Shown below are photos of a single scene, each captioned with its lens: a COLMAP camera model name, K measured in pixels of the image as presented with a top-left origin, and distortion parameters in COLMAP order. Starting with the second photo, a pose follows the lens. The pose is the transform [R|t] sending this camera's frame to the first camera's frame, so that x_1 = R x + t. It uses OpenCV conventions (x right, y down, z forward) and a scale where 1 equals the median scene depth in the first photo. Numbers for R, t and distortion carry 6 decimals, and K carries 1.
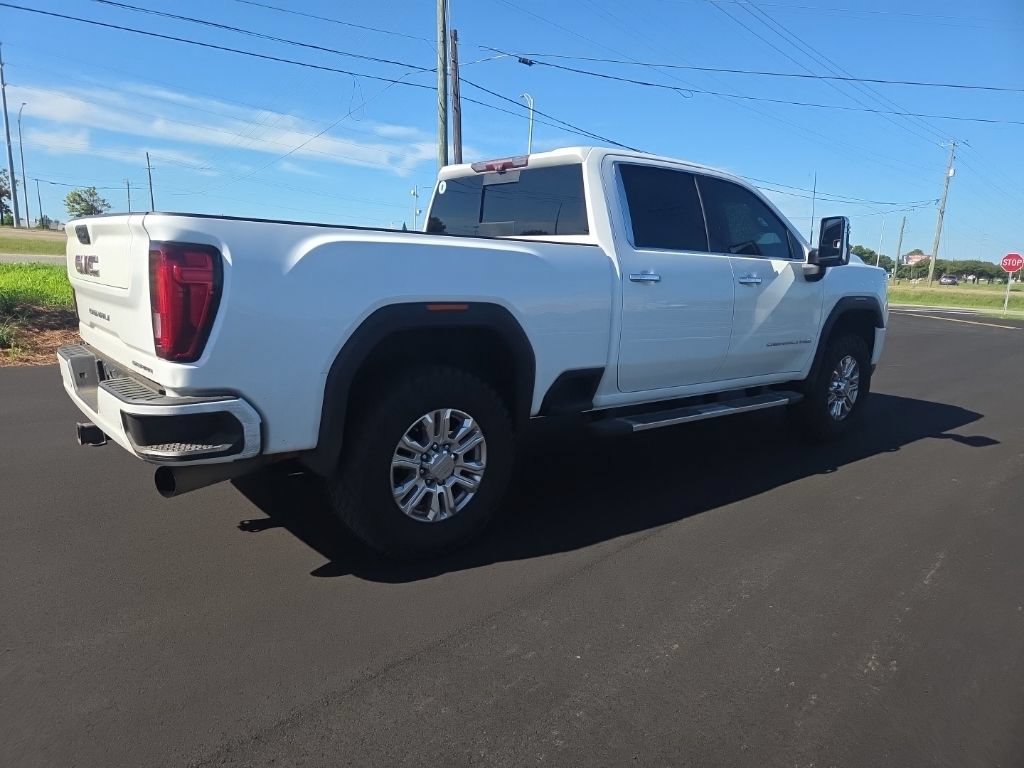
lens RADIAL K [[685.5, 0, 506.5], [0, 685.5, 371.1], [0, 0, 1]] dist [0.075925, -0.066128]
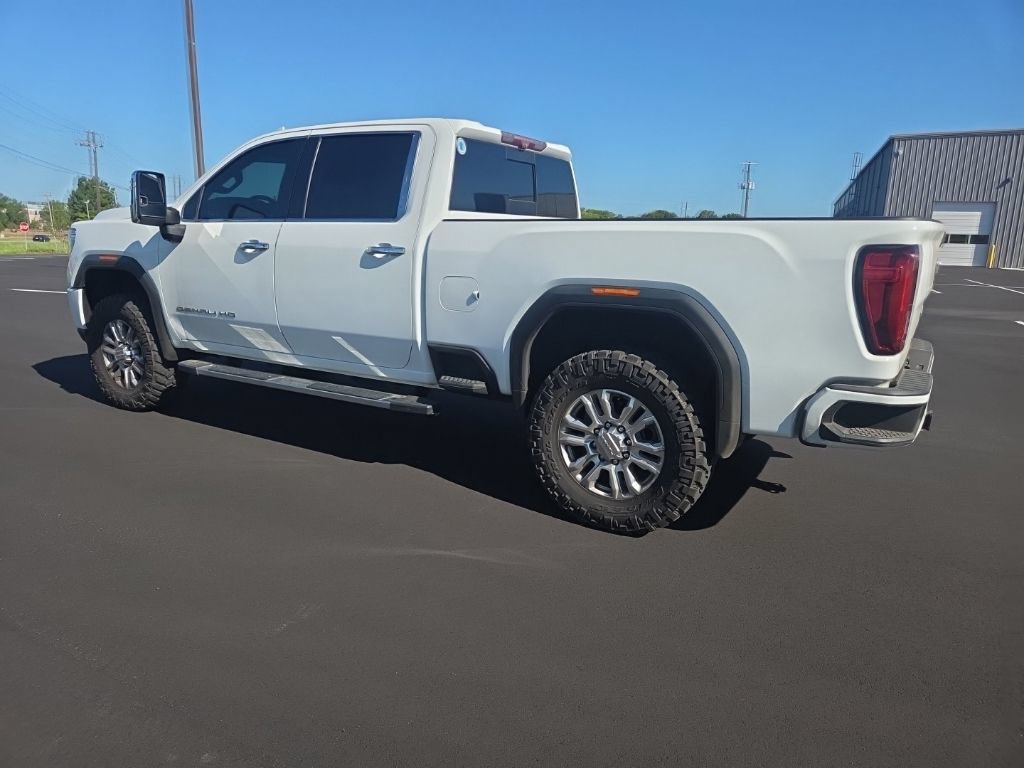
lens RADIAL K [[685.5, 0, 506.5], [0, 685.5, 371.1], [0, 0, 1]] dist [0.075925, -0.066128]
pose [[-0.311133, -0.223117, 0.923805, -1.125006], [0.118489, 0.955359, 0.270645, -0.290521], [-0.942951, 0.193667, -0.270807, 1.535334]]
